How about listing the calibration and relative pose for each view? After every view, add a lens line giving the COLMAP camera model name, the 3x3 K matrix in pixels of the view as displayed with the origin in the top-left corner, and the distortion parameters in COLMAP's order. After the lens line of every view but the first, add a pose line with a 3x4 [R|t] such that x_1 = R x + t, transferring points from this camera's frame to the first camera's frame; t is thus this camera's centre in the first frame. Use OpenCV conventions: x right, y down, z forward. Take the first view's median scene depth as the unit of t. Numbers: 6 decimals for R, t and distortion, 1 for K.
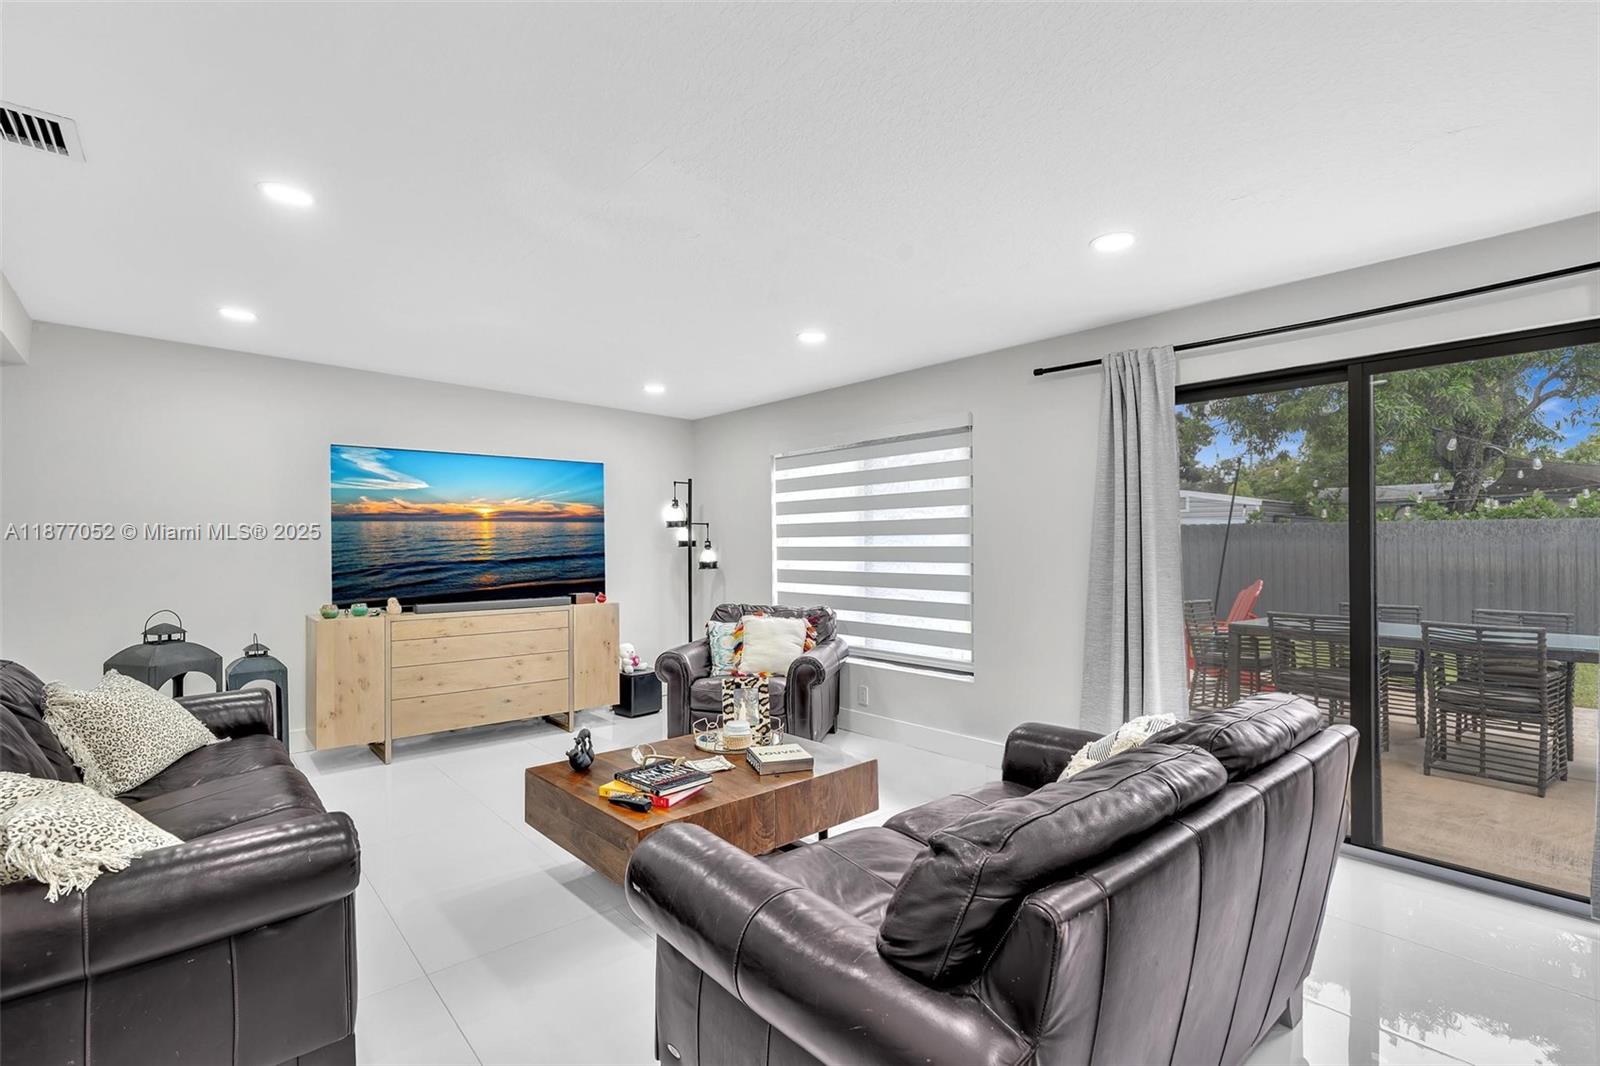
lens RADIAL K [[743.7, 0, 800.0], [0, 743.7, 533.0], [0, 0, 1]] dist [-0.000951, -0.000378]
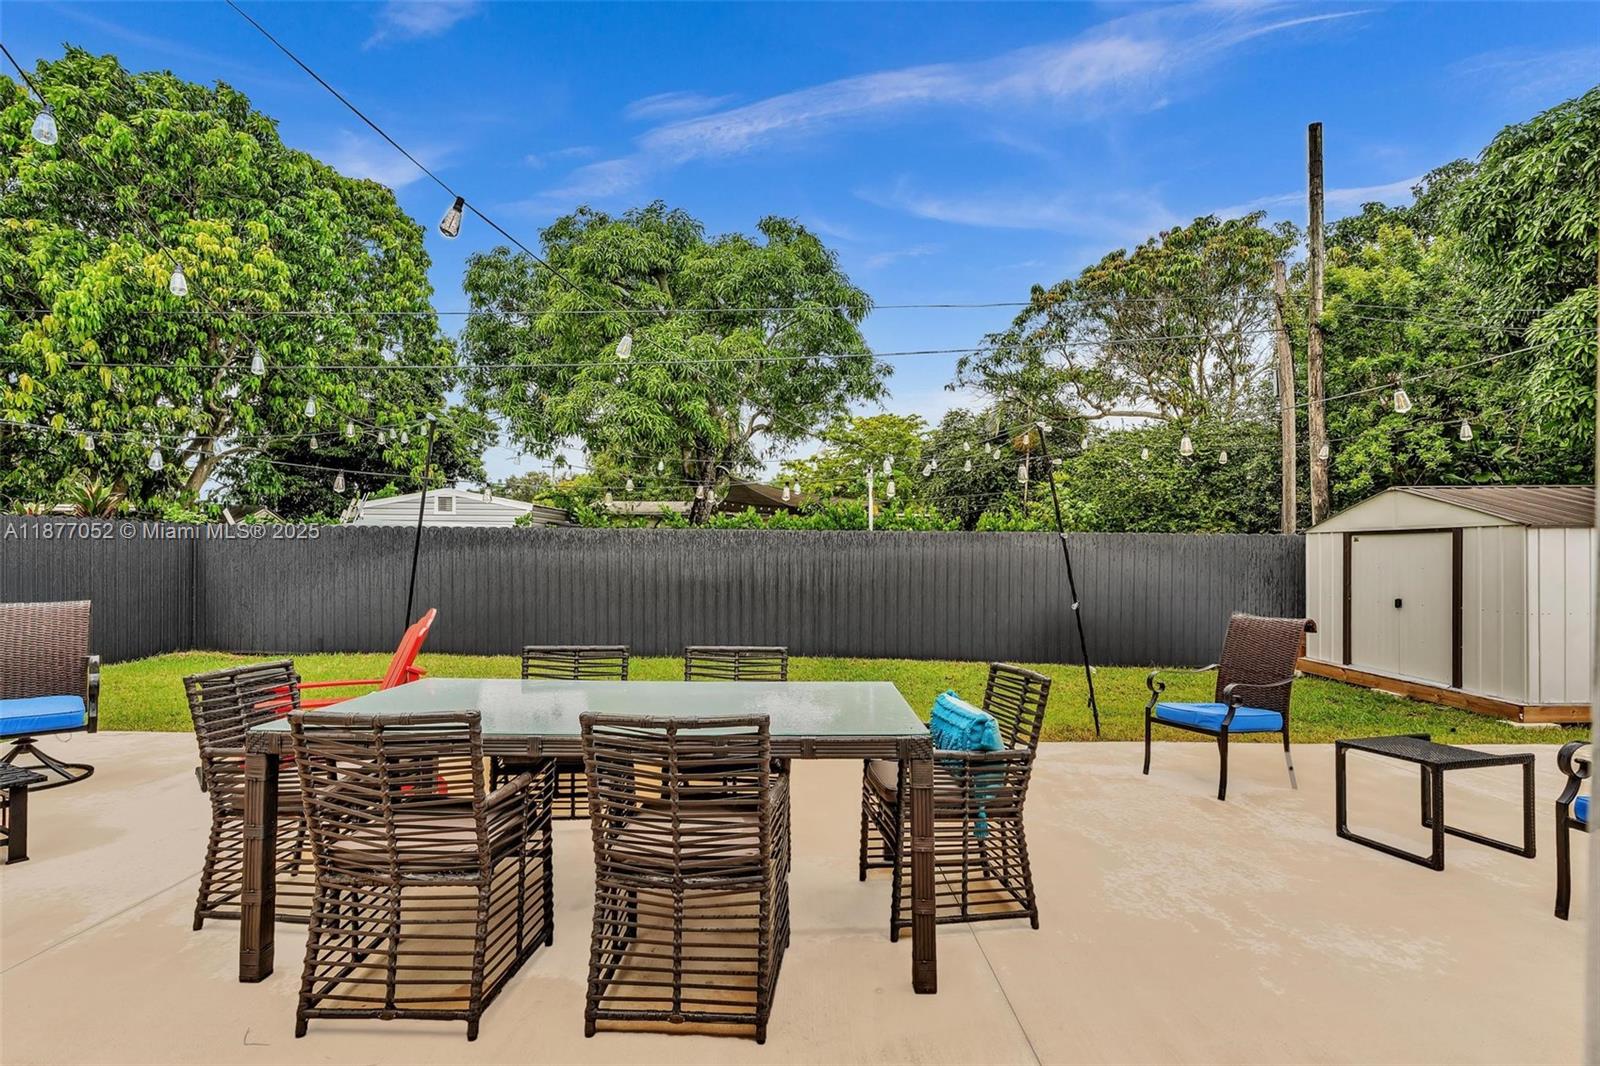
lens RADIAL K [[743.7, 0, 800.0], [0, 743.7, 533.0], [0, 0, 1]] dist [-0.000951, -0.000378]
pose [[0.656954, 0.025284, 0.753506, 0.277503], [-0.019215, 0.999674, -0.016792, -0.000929], [-0.753686, -0.003447, 0.657226, 0.287009]]
